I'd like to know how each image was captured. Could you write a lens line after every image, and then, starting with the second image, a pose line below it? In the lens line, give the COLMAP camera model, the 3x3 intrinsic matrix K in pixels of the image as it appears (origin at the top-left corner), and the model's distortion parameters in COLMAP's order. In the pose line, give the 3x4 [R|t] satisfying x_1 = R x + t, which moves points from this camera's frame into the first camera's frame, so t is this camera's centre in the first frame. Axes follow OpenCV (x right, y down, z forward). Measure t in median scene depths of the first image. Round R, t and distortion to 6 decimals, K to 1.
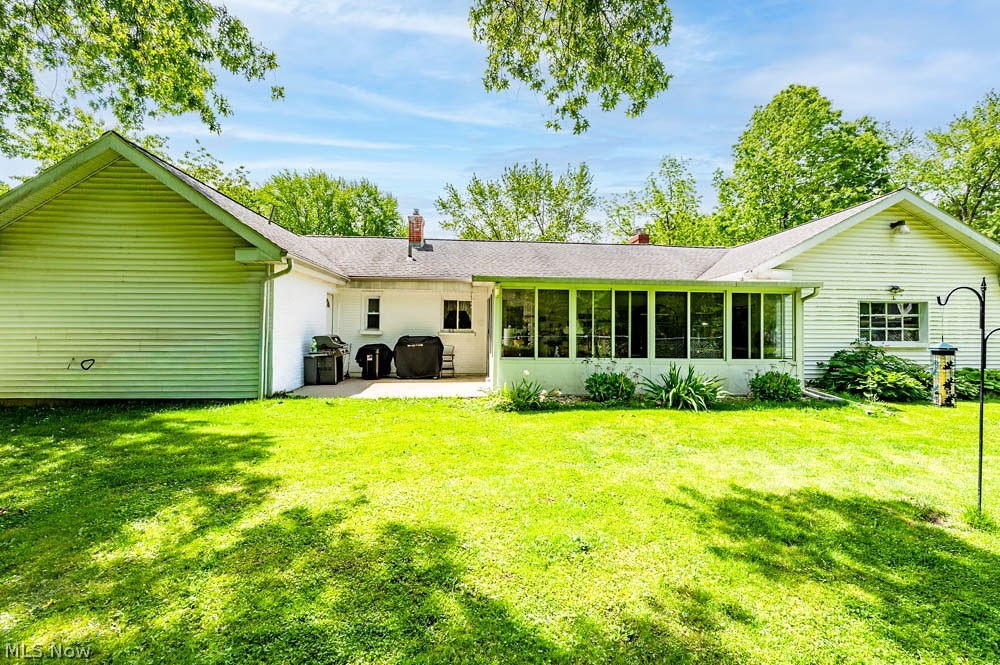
lens RADIAL K [[398.8, 0, 505.2], [0, 398.8, 333.0], [0, 0, 1]] dist [-0.000237, 0.000129]
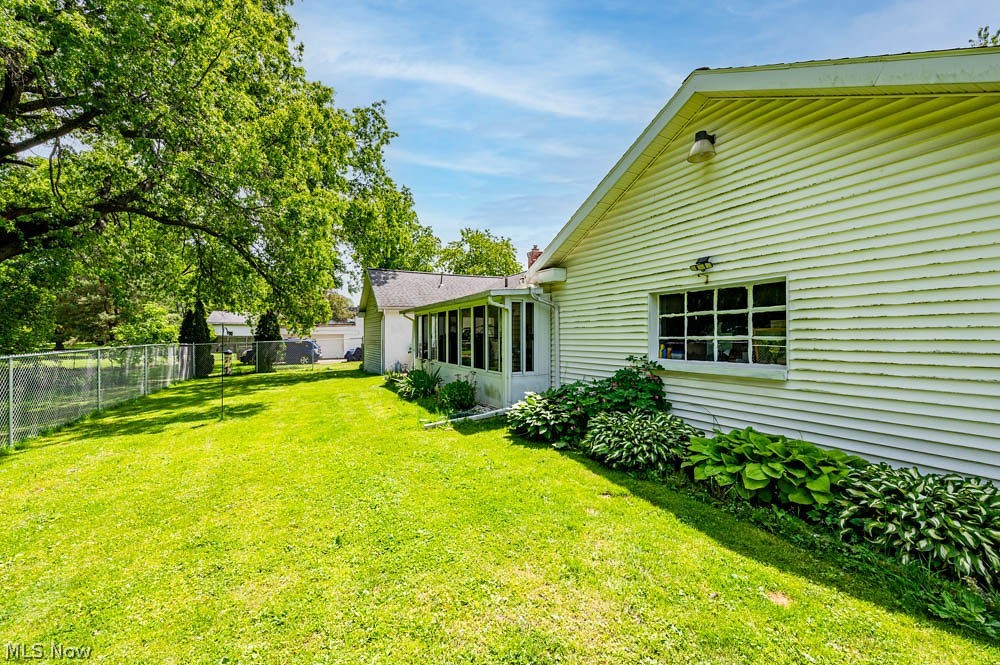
lens RADIAL K [[398.8, 0, 505.2], [0, 398.8, 333.0], [0, 0, 1]] dist [-0.000237, 0.000129]
pose [[0.448363, -0.020824, -0.893609, 1.317064], [0.011789, 0.999779, -0.017383, -0.011132], [0.893774, -0.002741, 0.448510, 0.517979]]
